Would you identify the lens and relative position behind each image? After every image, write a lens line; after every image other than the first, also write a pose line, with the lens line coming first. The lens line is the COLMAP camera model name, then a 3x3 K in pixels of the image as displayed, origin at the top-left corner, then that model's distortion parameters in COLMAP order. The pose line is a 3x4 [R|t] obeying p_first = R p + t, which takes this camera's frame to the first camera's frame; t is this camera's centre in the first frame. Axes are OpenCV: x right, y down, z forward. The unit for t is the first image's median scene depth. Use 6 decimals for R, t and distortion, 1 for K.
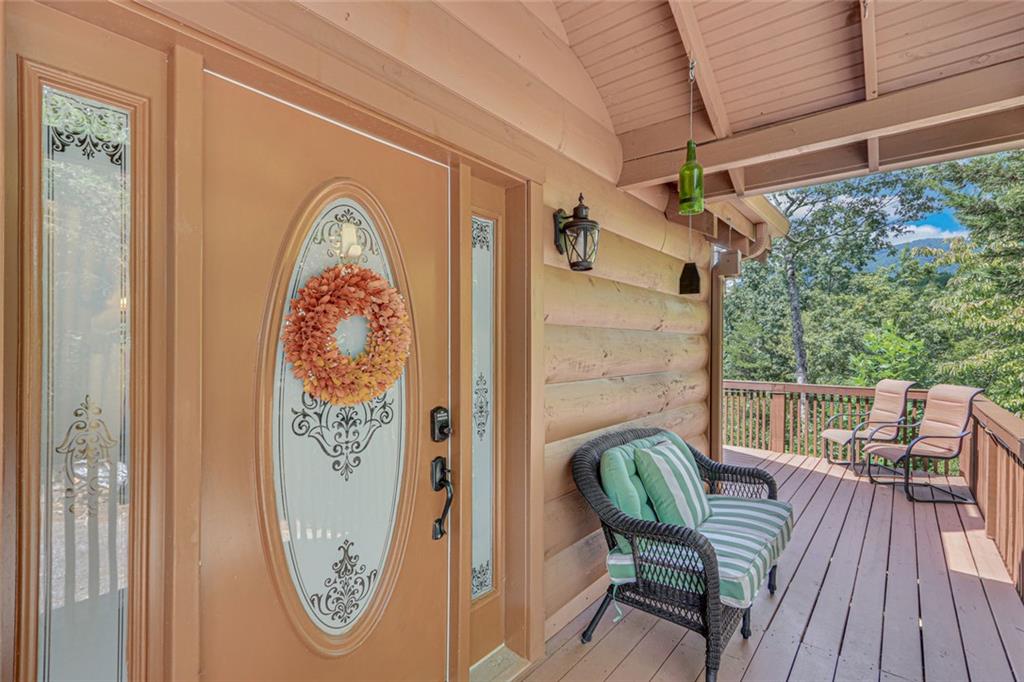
lens RADIAL K [[486.2, 0, 513.0], [0, 486.2, 353.4], [0, 0, 1]] dist [0.004108, 0.000848]
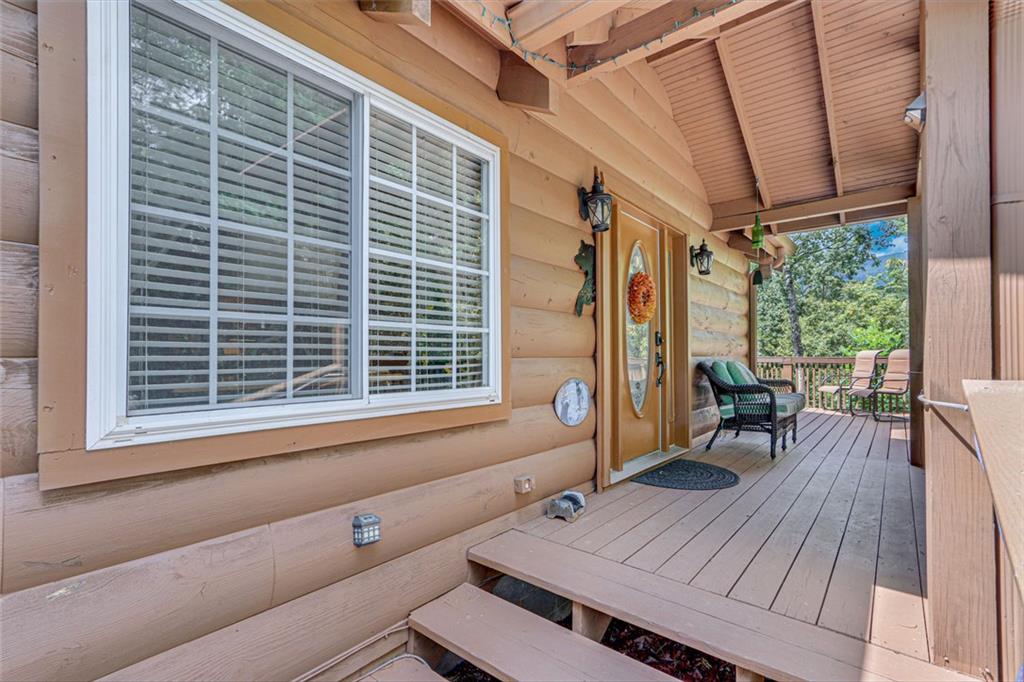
lens RADIAL K [[463.3, 0, 510.4], [0, 463.3, 357.8], [0, 0, 1]] dist [-0.000163, -0.000236]
pose [[0.999779, -0.009203, -0.018911, -0.049576], [0.008997, 0.999899, -0.010971, 0.015320], [0.019010, 0.010798, 0.999761, -0.076556]]
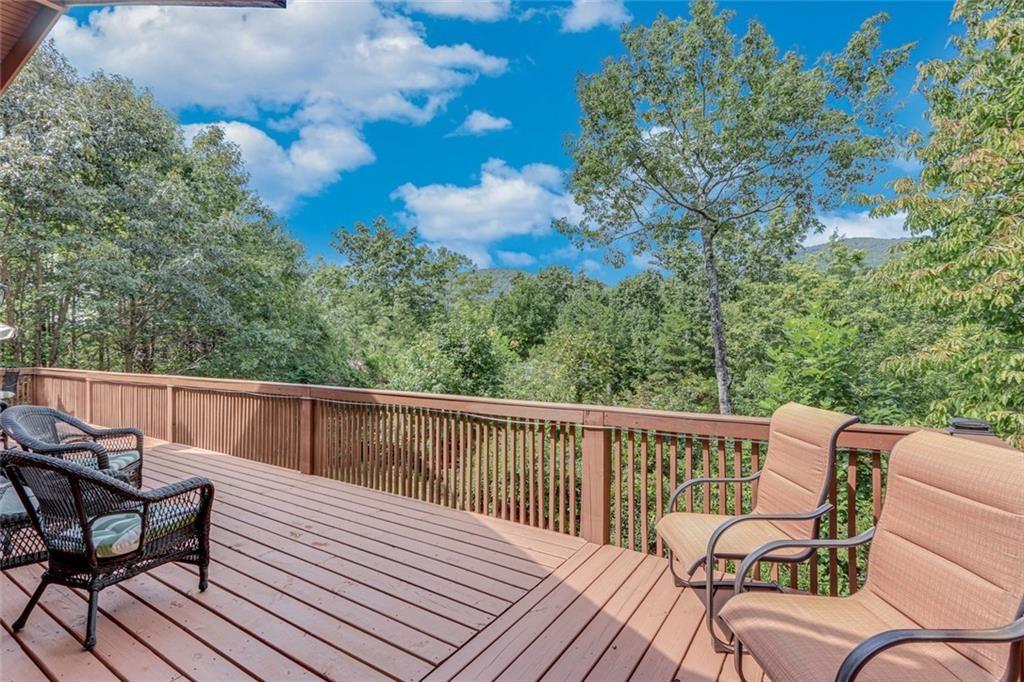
lens RADIAL K [[469.0, 0, 487.0], [0, 469.0, 352.4], [0, 0, 1]] dist [0.002112, -0.000049]
pose [[0.999078, -0.018267, 0.038863, 0.087290], [0.018017, 0.999815, 0.006765, -0.000676], [-0.038979, -0.006059, 0.999222, 0.107602]]
